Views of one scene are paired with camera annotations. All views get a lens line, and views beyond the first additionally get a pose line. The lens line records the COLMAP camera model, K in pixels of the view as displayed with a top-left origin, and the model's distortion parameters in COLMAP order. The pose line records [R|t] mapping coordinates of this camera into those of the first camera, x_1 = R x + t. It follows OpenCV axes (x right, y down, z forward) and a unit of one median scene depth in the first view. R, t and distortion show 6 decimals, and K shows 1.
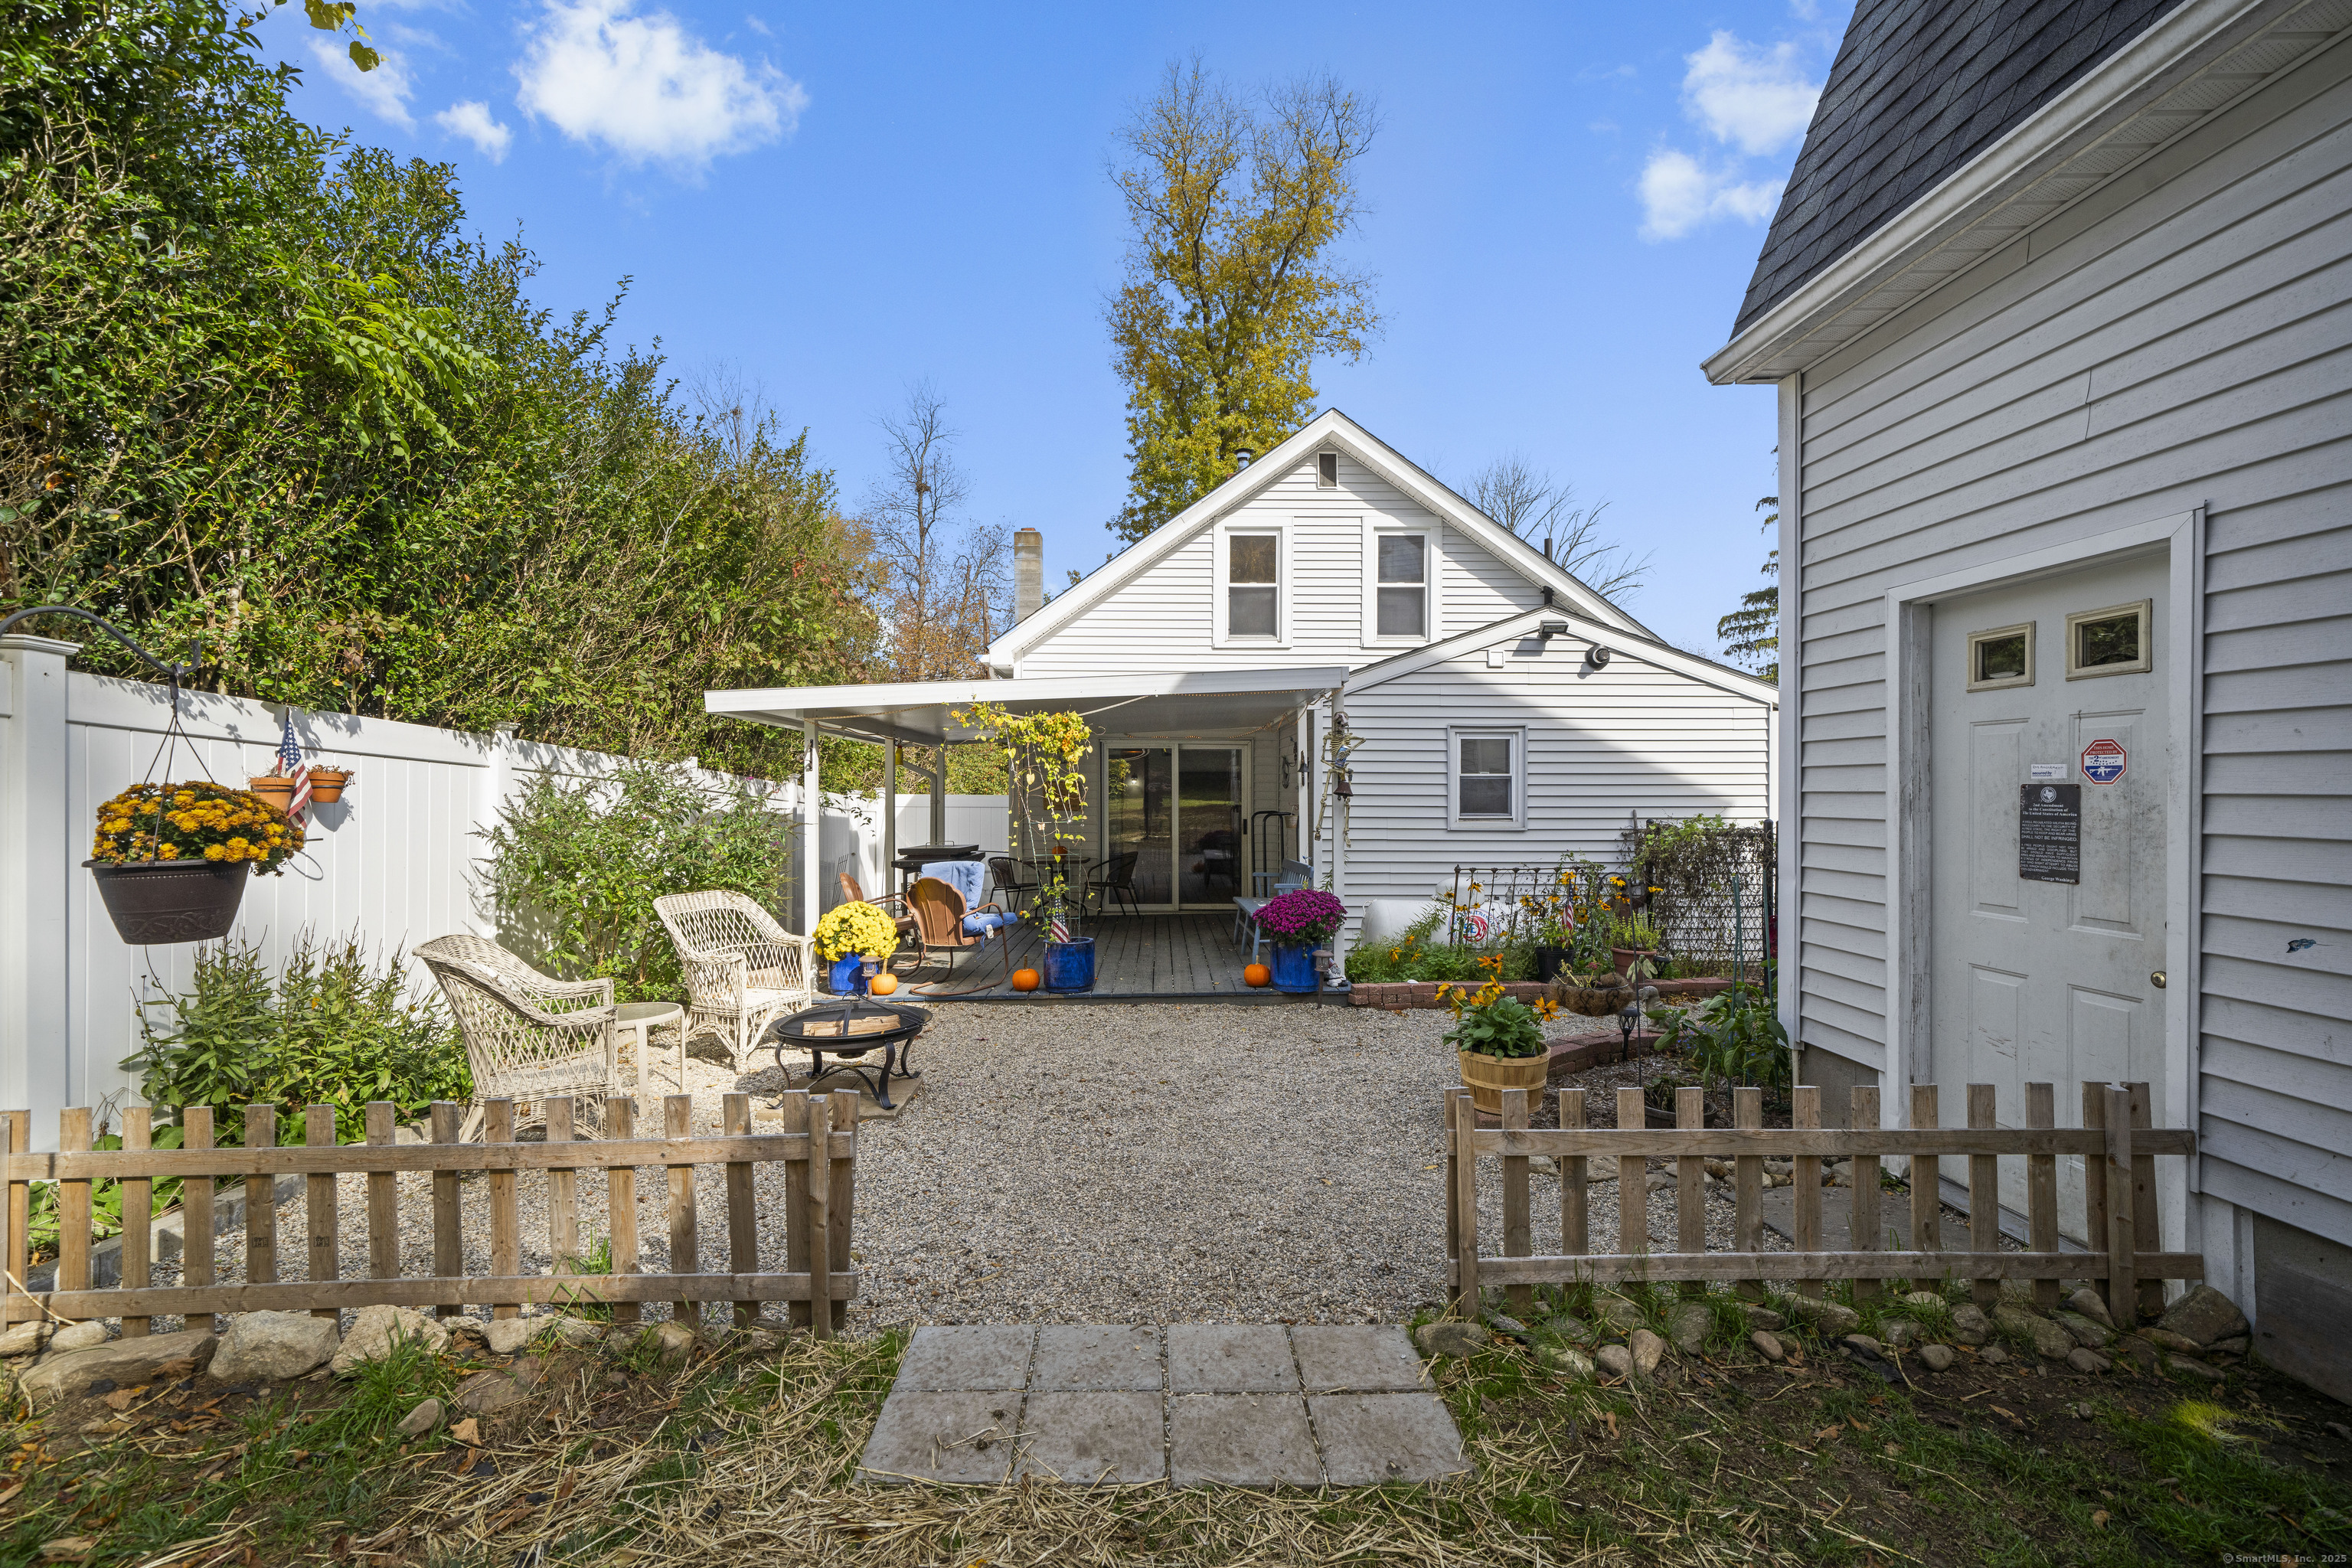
lens RADIAL K [[1011.7, 0, 1161.0], [0, 1011.7, 801.5], [0, 0, 1]] dist [-0.001465, -0.000157]
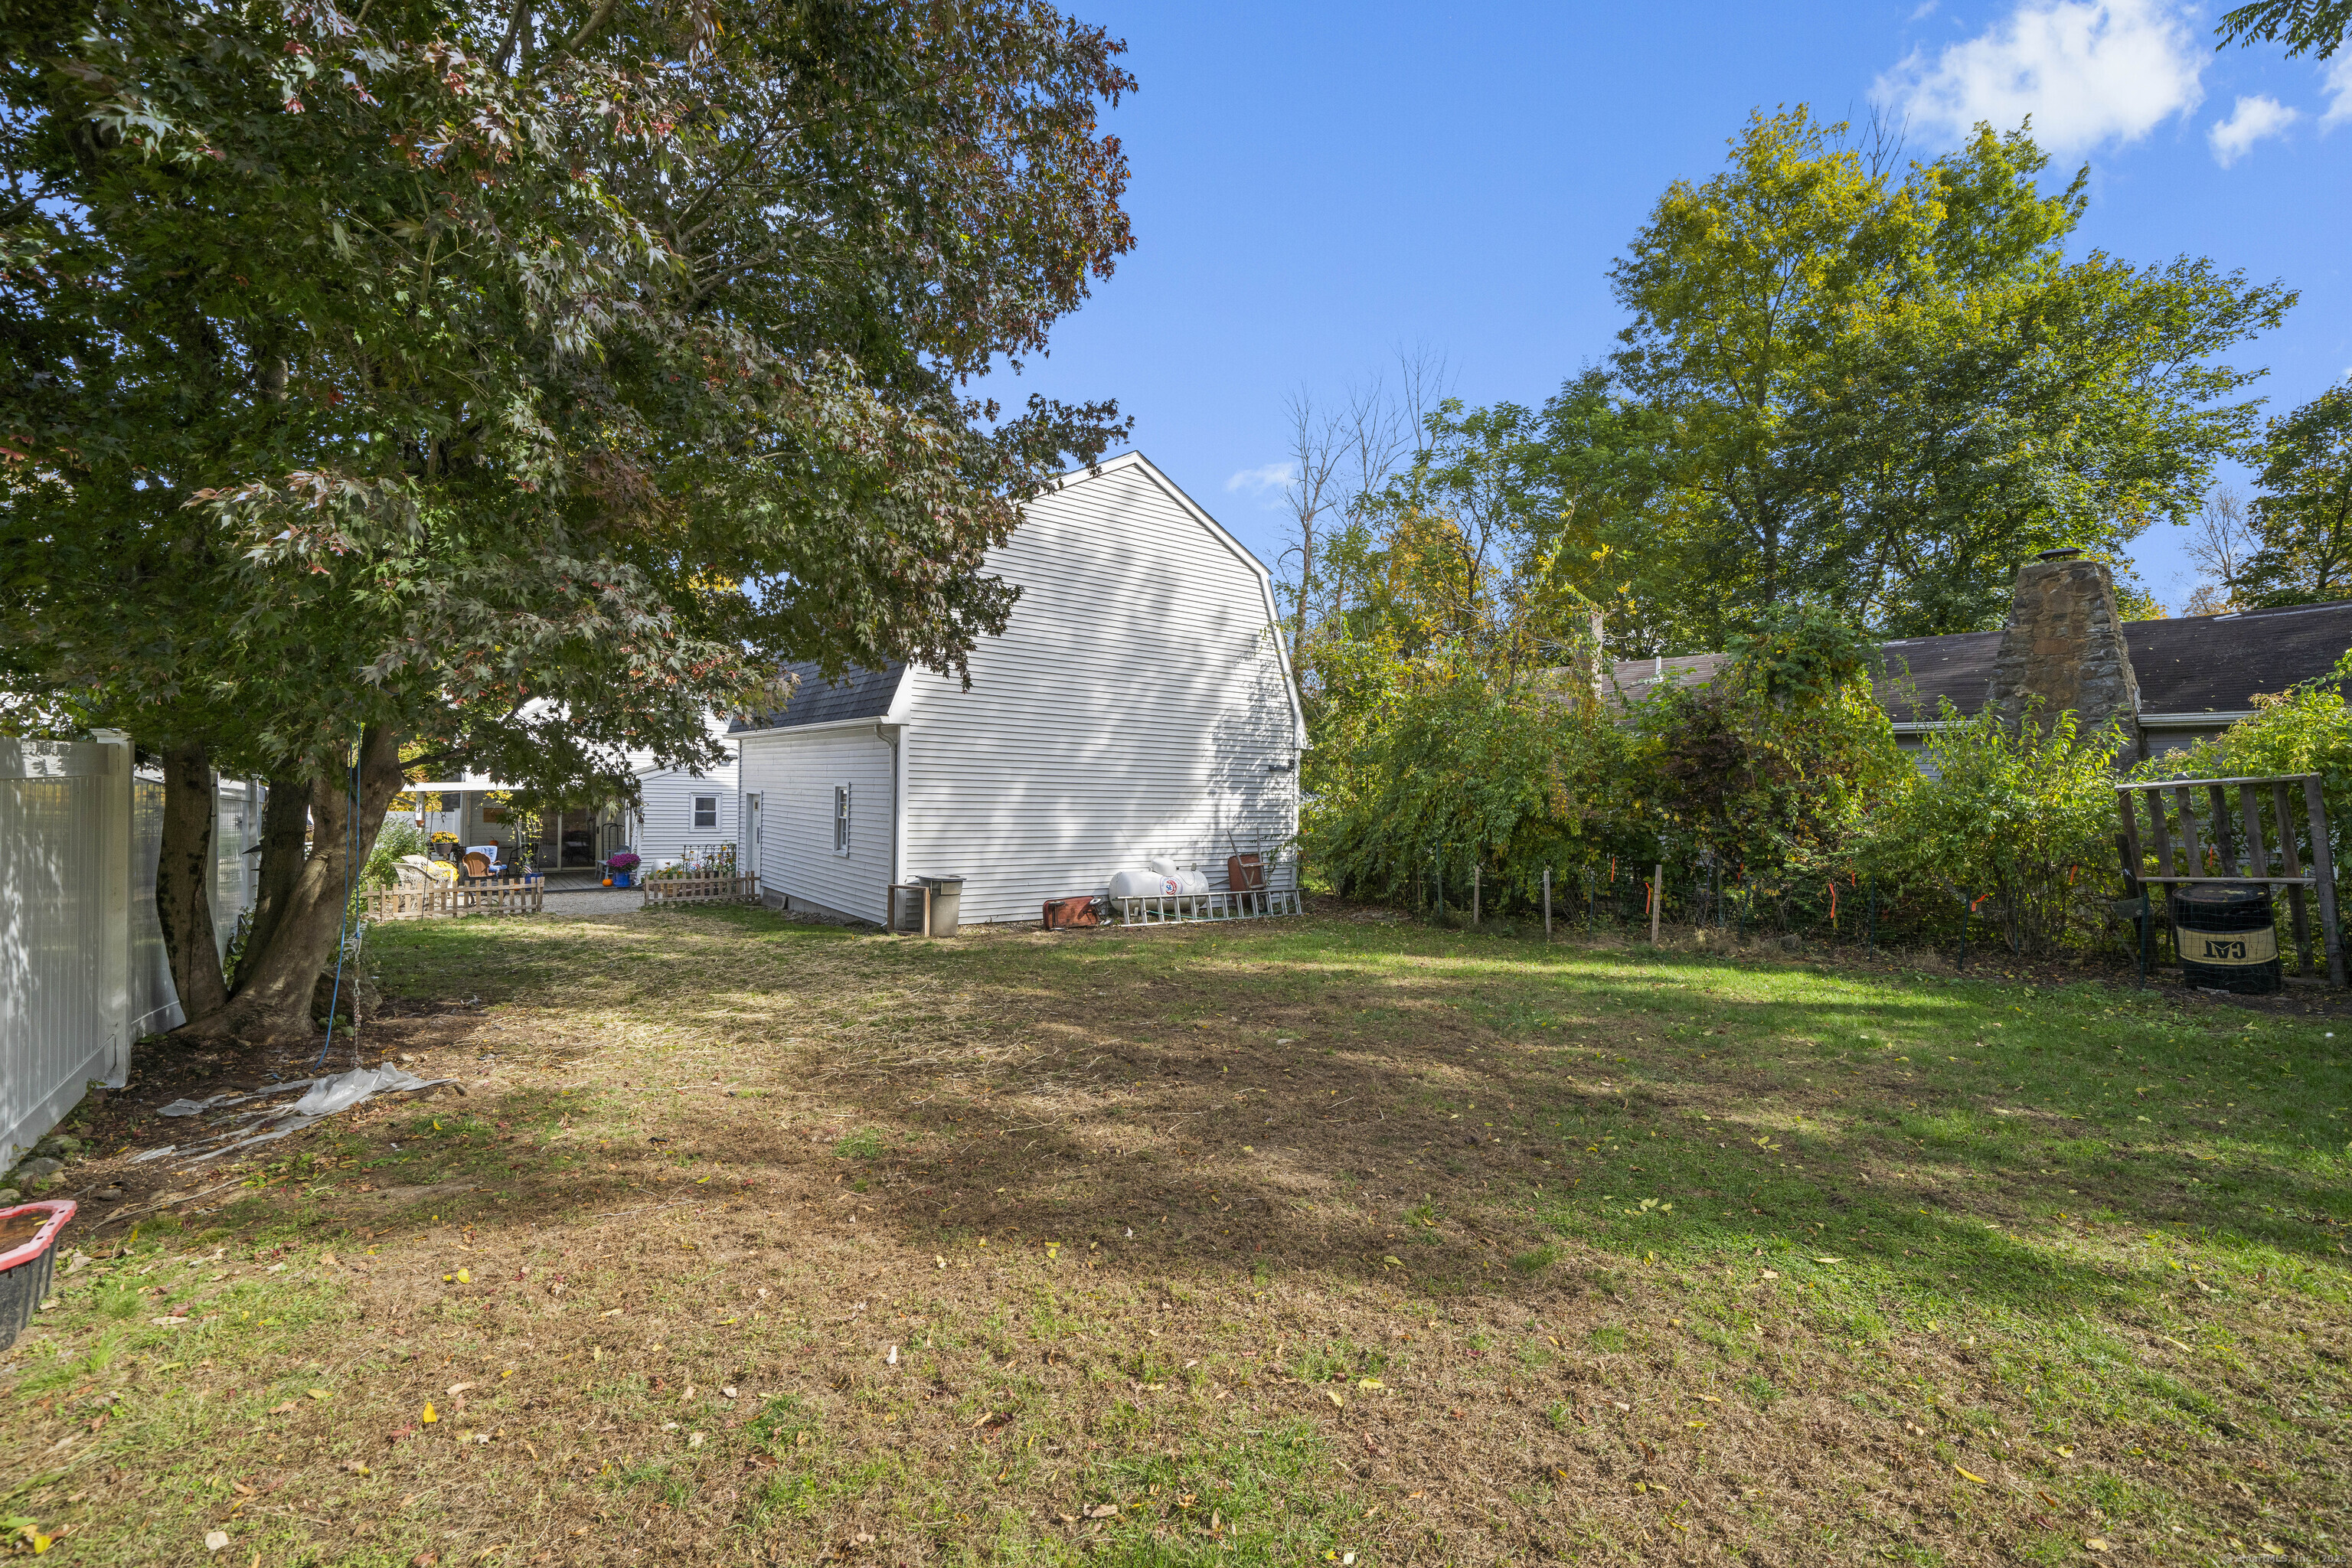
lens RADIAL K [[1011.7, 0, 1161.0], [0, 1011.7, 801.5], [0, 0, 1]] dist [-0.001465, -0.000157]
pose [[0.813933, 0.007885, 0.580905, -0.280550], [-0.009884, 0.999951, 0.000276, -0.073250], [-0.580875, -0.005967, 0.813971, -2.097286]]
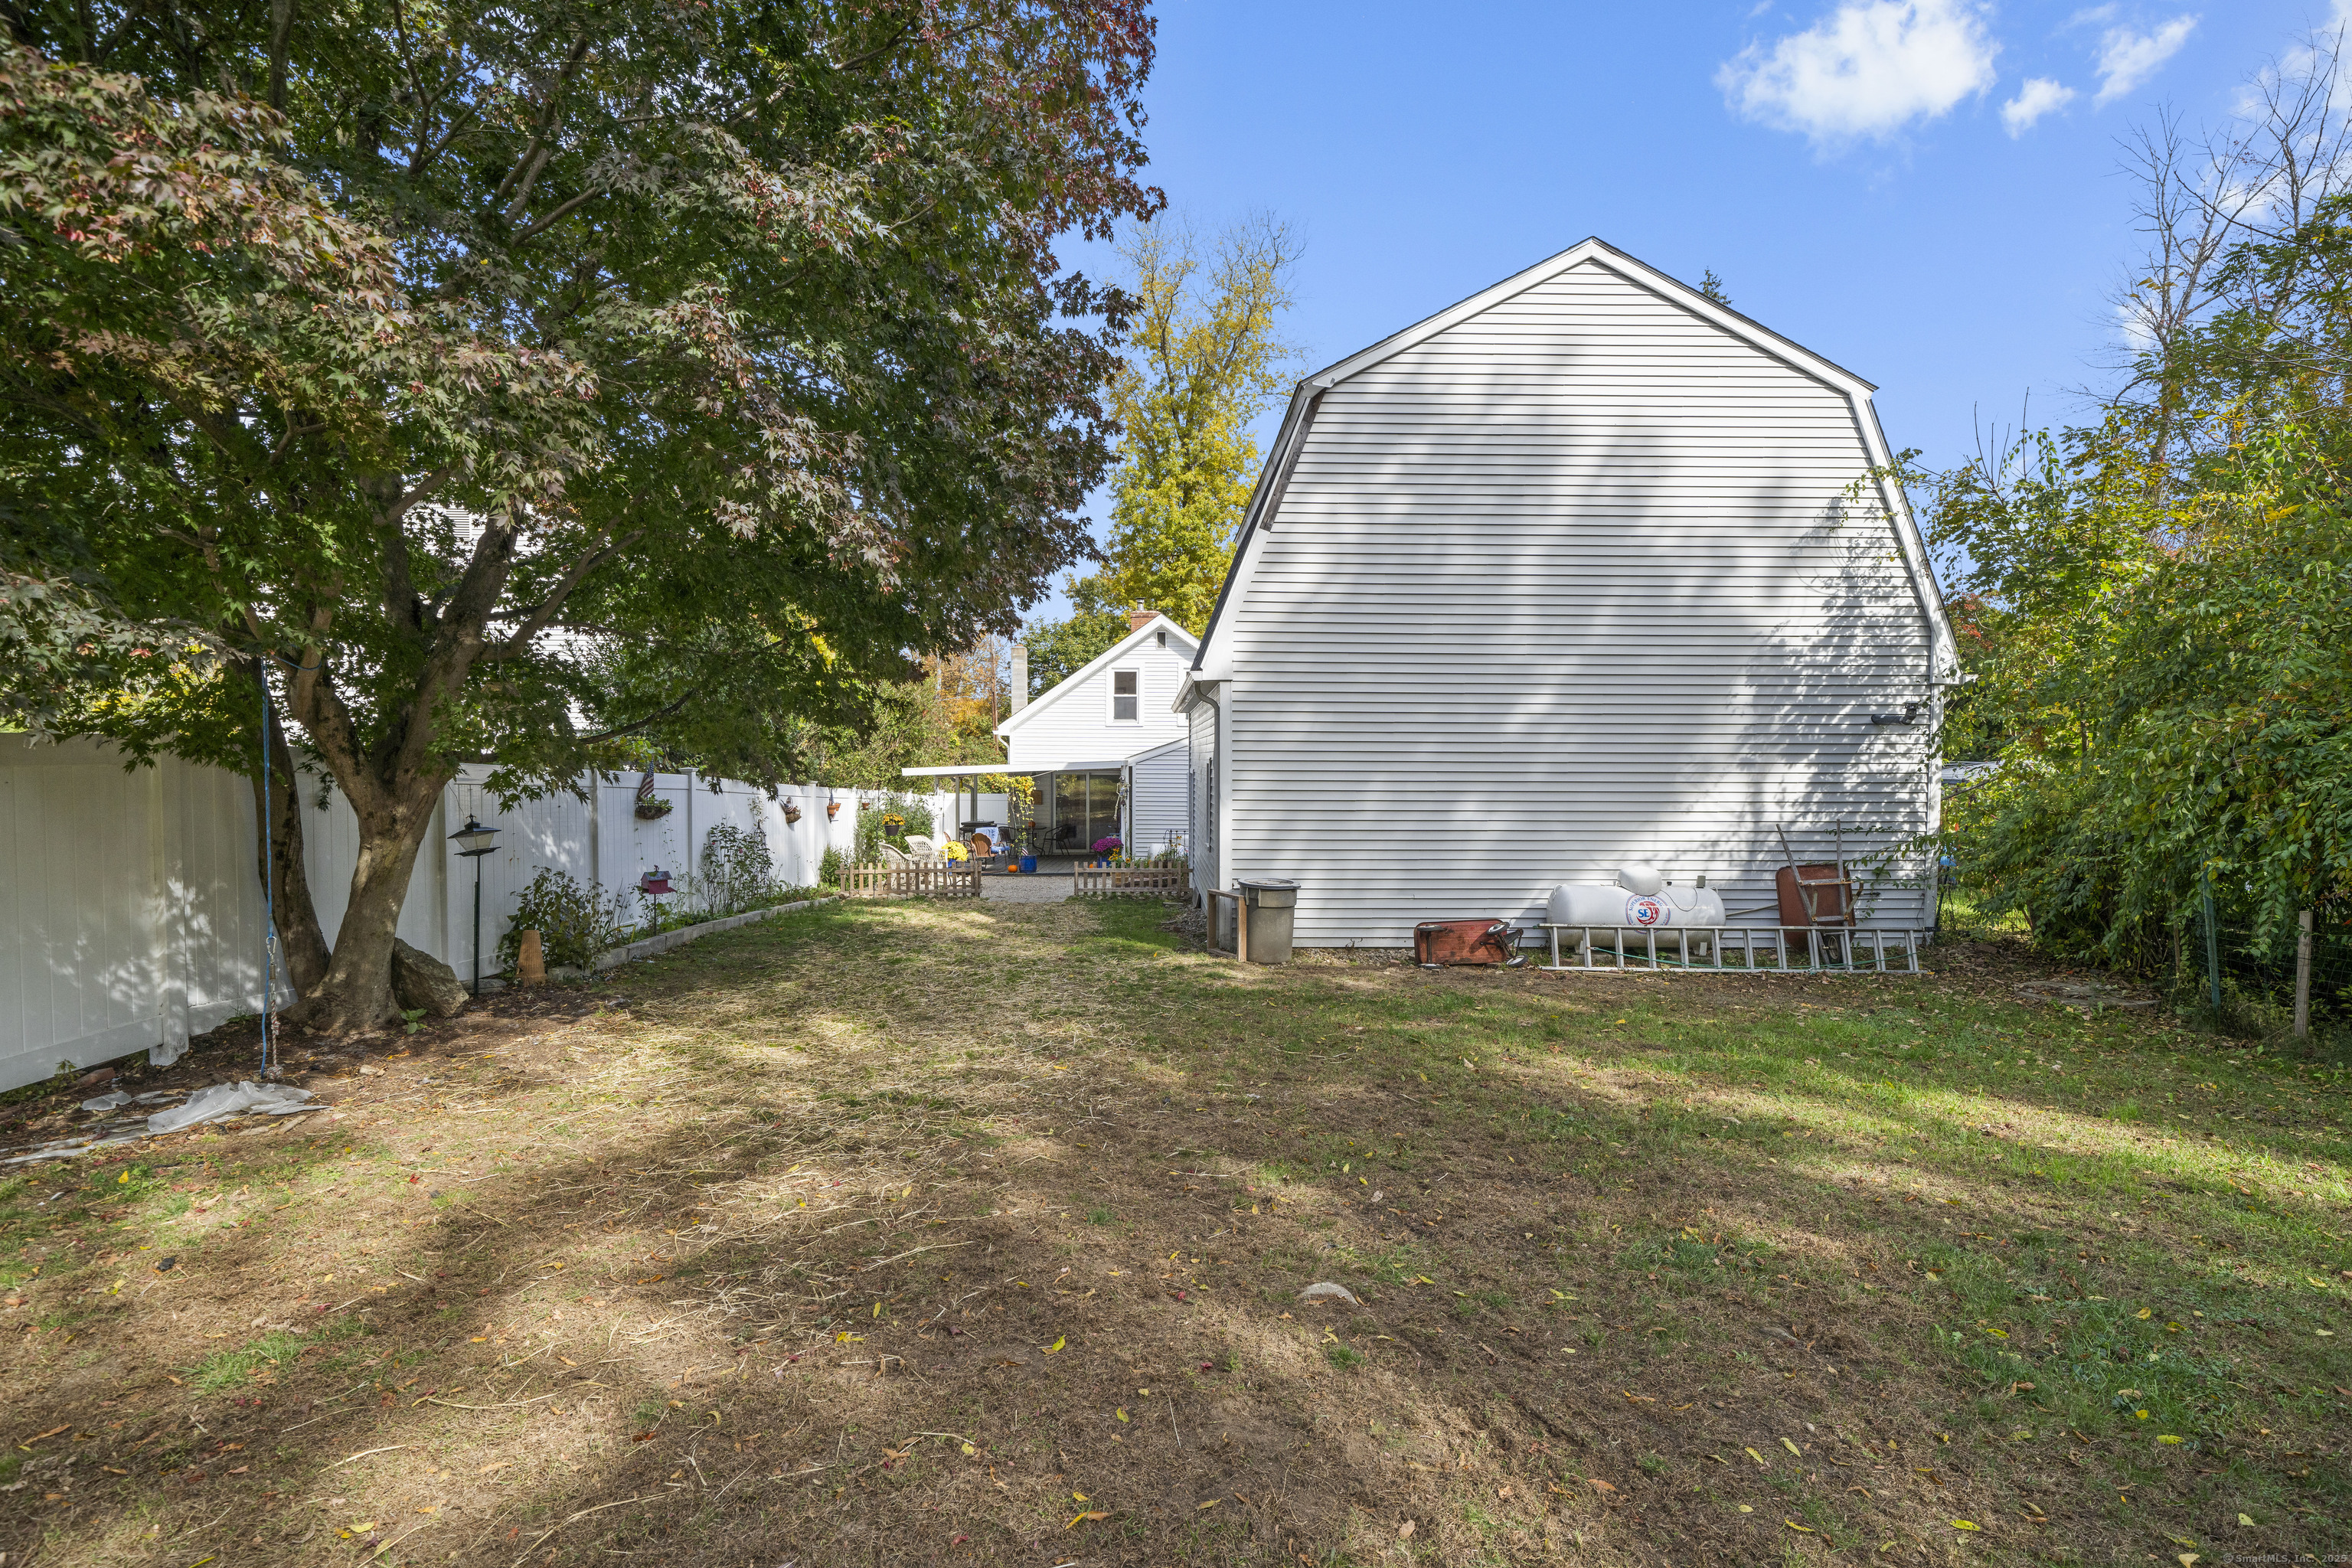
lens RADIAL K [[1107.9, 0, 1168.4], [0, 1107.9, 797.8], [0, 0, 1]] dist [0.001454, 0.000427]
pose [[0.999942, 0.000492, -0.010726, 0.300305], [-0.000277, 0.999800, 0.020017, -0.075862], [0.010734, -0.020013, 0.999742, -1.880618]]
